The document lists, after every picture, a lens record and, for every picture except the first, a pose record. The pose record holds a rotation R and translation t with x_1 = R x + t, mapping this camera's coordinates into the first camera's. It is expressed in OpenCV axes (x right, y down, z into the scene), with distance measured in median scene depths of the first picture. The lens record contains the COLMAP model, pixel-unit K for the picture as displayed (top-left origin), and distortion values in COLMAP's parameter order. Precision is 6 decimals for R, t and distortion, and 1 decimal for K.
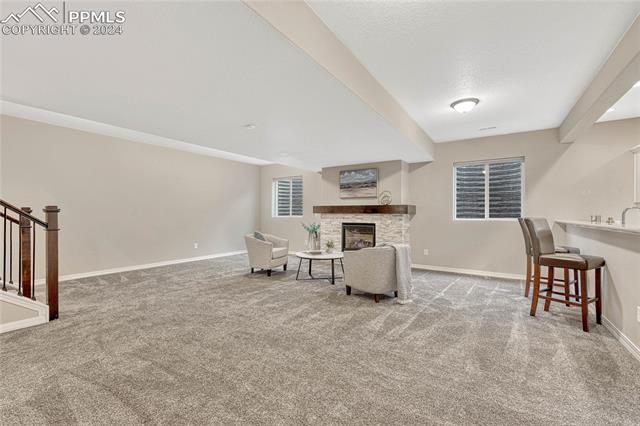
lens RADIAL K [[272.6, 0, 321.5], [0, 272.6, 209.4], [0, 0, 1]] dist [0.000398, 0.000030]
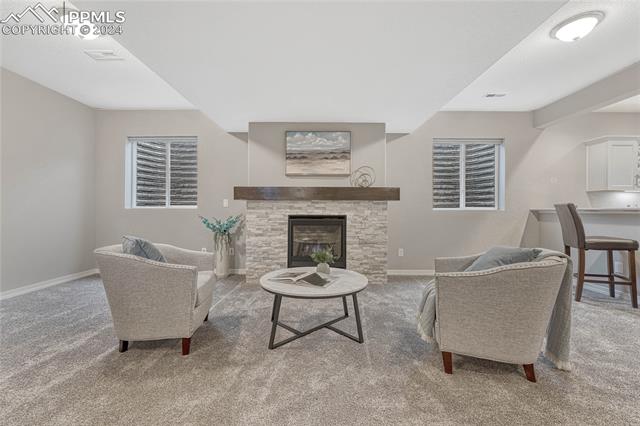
lens RADIAL K [[261.8, 0, 320.0], [0, 261.8, 213.0], [0, 0, 1]] dist [-0.002612, -0.000283]
pose [[0.837336, -0.005901, 0.546657, -0.193981], [-0.007998, 0.999702, 0.023043, 0.030318], [-0.546630, -0.023667, 0.837040, 0.489255]]
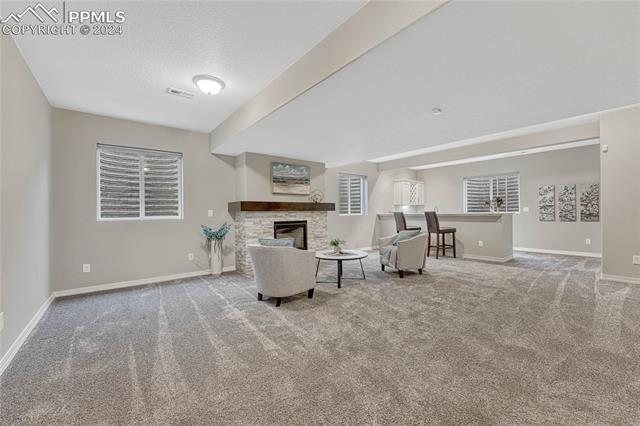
lens RADIAL K [[259.9, 0, 323.0], [0, 259.9, 211.2], [0, 0, 1]] dist [-0.010388, 0.000220]
pose [[0.298861, -0.007913, 0.954264, -0.689844], [-0.004637, 0.999942, 0.009744, 0.006586], [-0.954285, -0.007337, 0.298807, 0.631239]]
